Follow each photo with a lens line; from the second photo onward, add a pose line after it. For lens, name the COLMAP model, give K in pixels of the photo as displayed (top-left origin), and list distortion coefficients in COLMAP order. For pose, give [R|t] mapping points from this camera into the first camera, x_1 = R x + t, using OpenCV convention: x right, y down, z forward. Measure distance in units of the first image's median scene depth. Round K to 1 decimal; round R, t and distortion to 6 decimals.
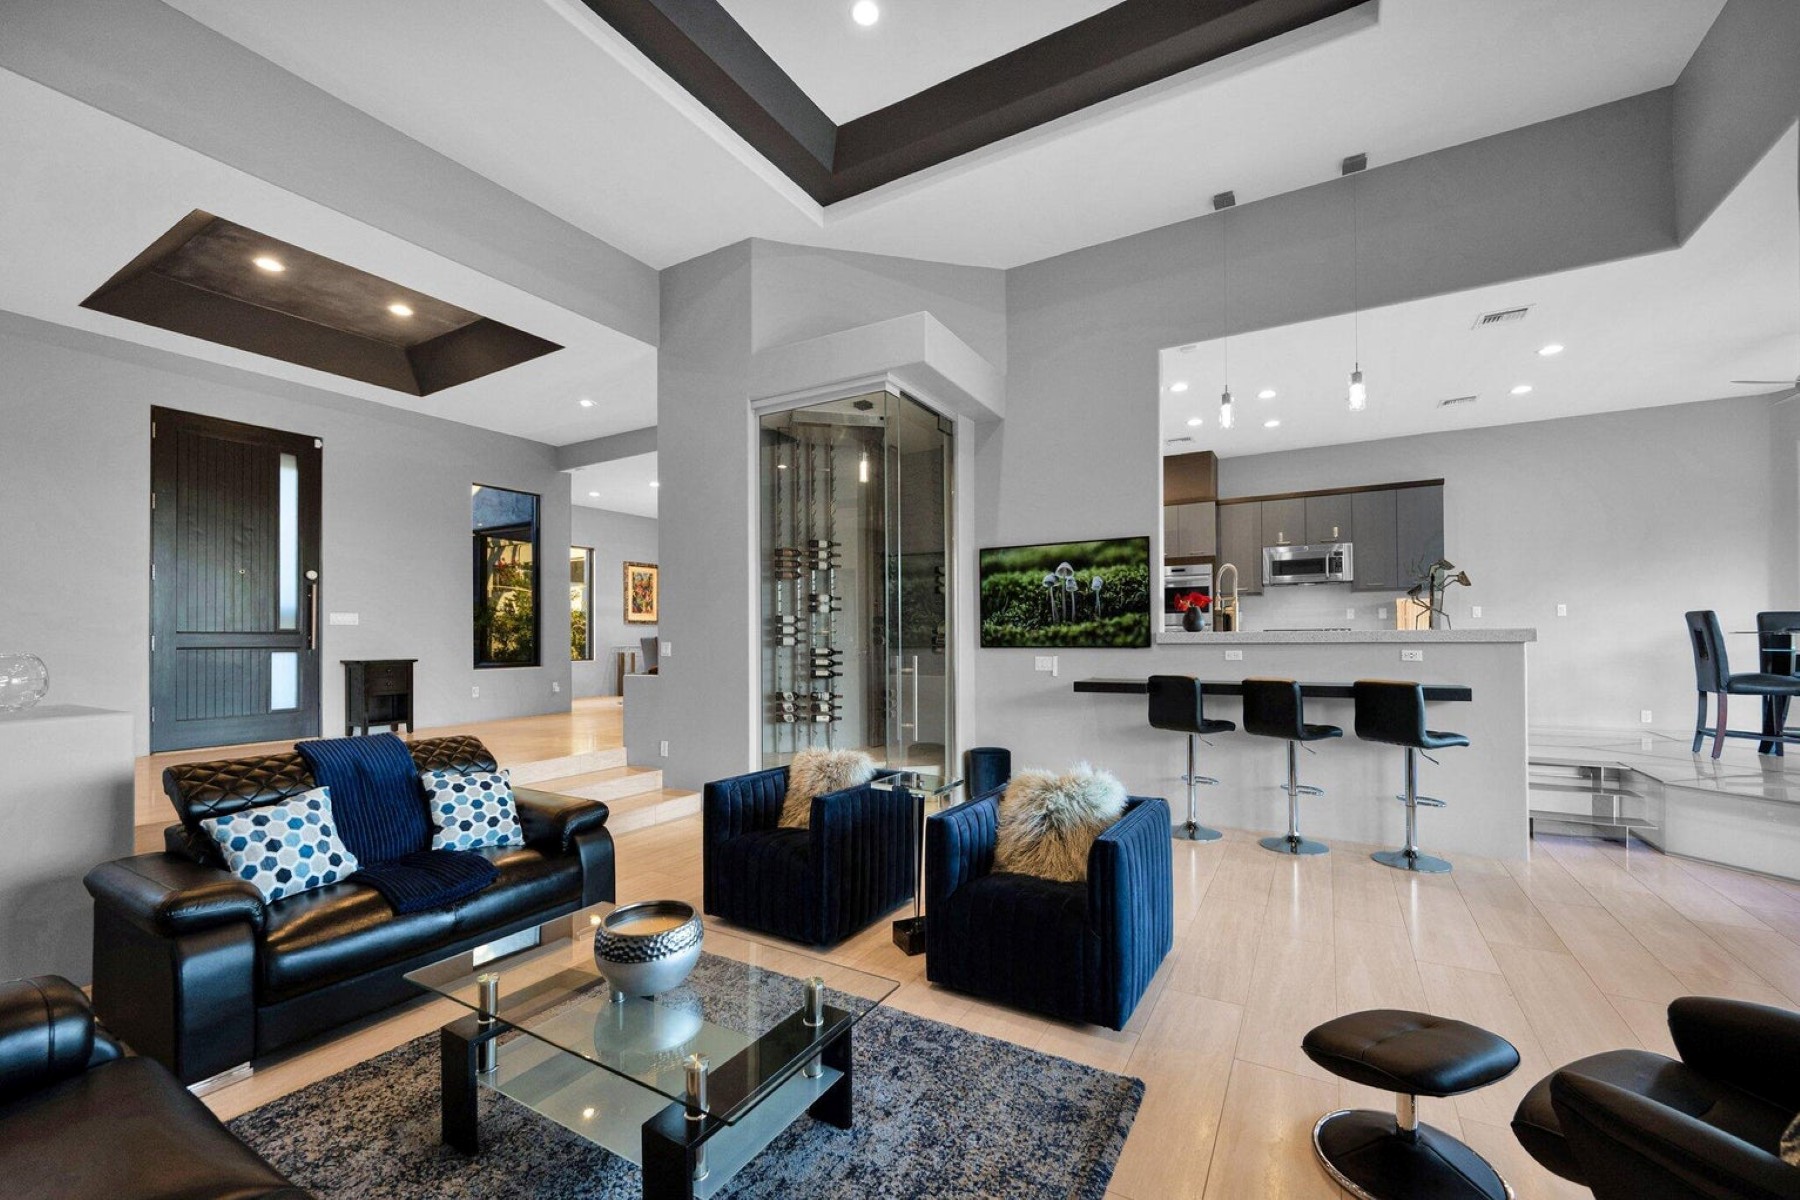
lens RADIAL K [[729.0, 0, 891.4], [0, 729.0, 634.2], [0, 0, 1]] dist [-0.002049, -0.000121]
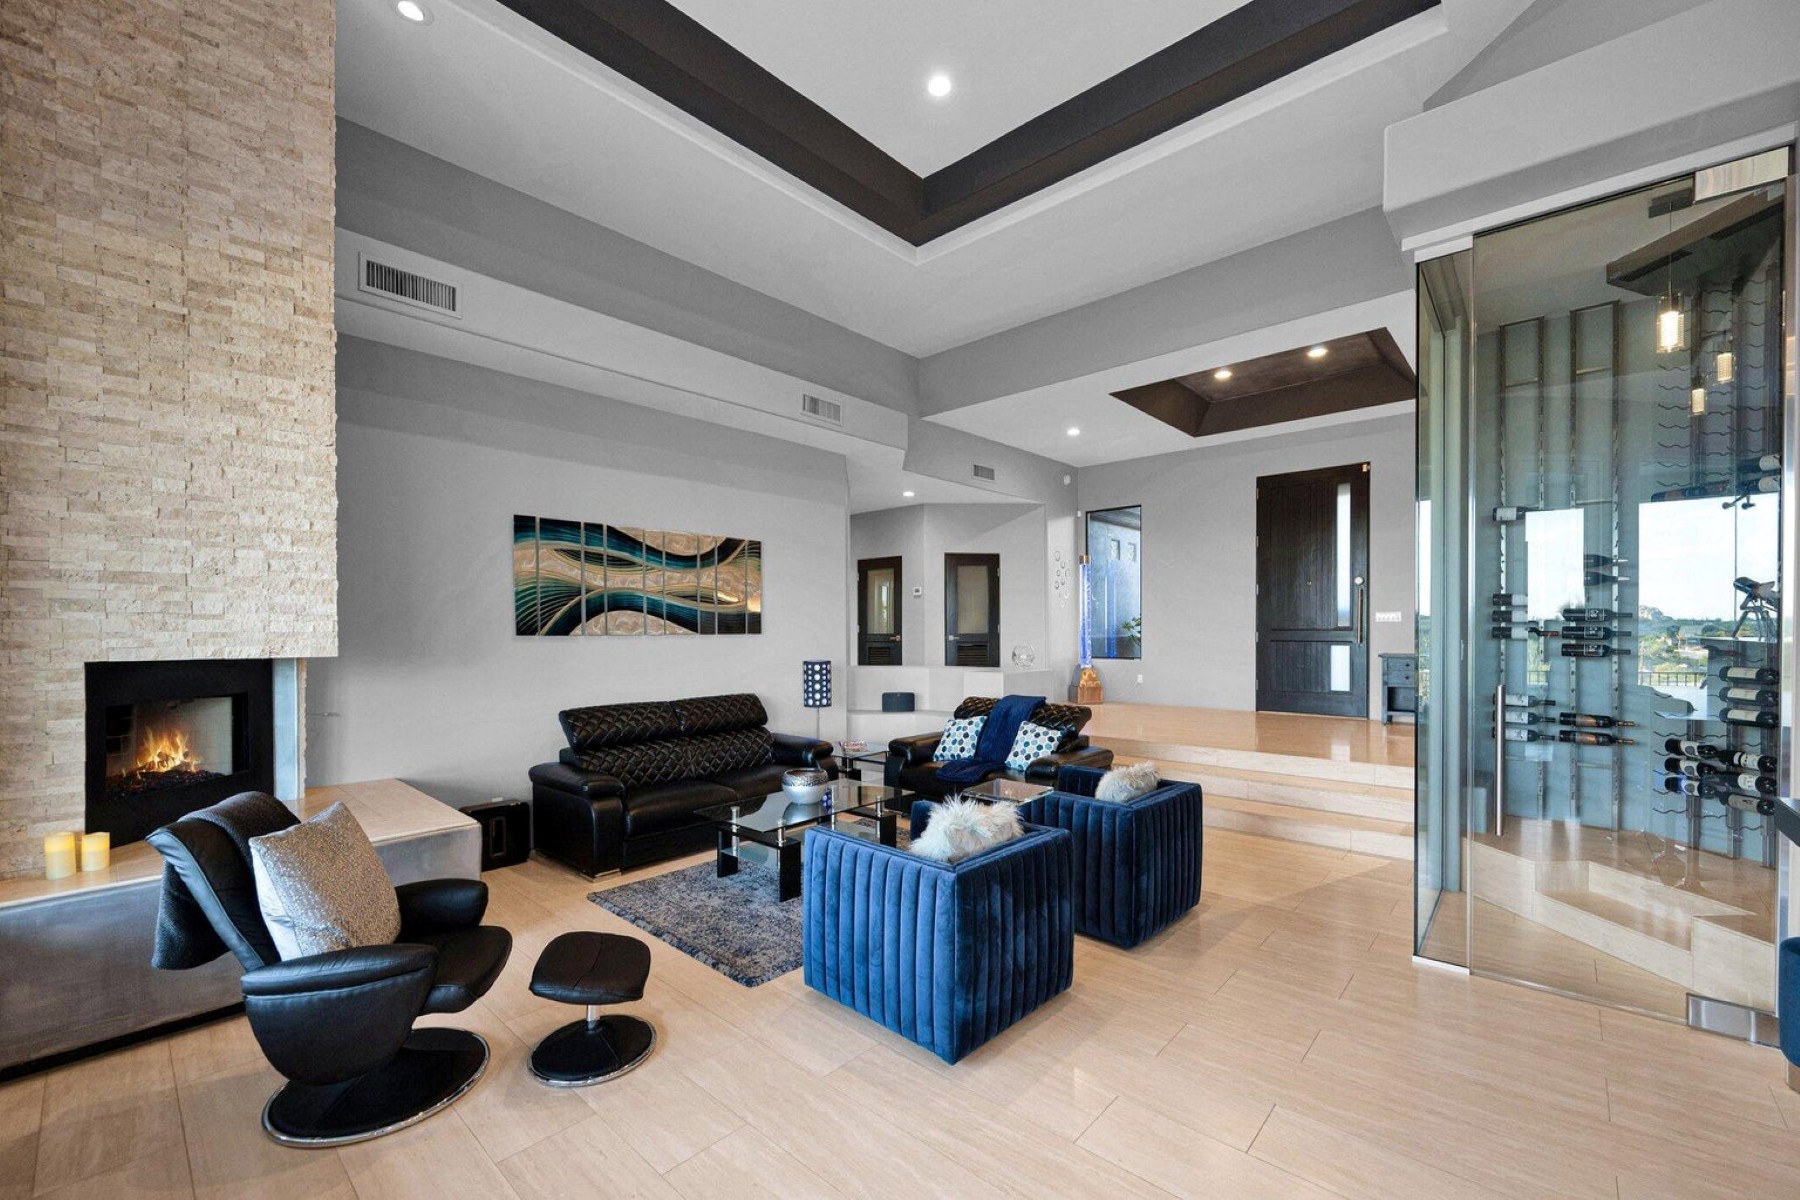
lens RADIAL K [[729.0, 0, 891.4], [0, 729.0, 634.2], [0, 0, 1]] dist [-0.002049, -0.000121]
pose [[-0.208570, 0.014331, -0.977902, 0.563934], [0.013398, 0.999841, 0.011795, -0.019489], [0.977916, -0.010642, -0.208729, 0.539779]]
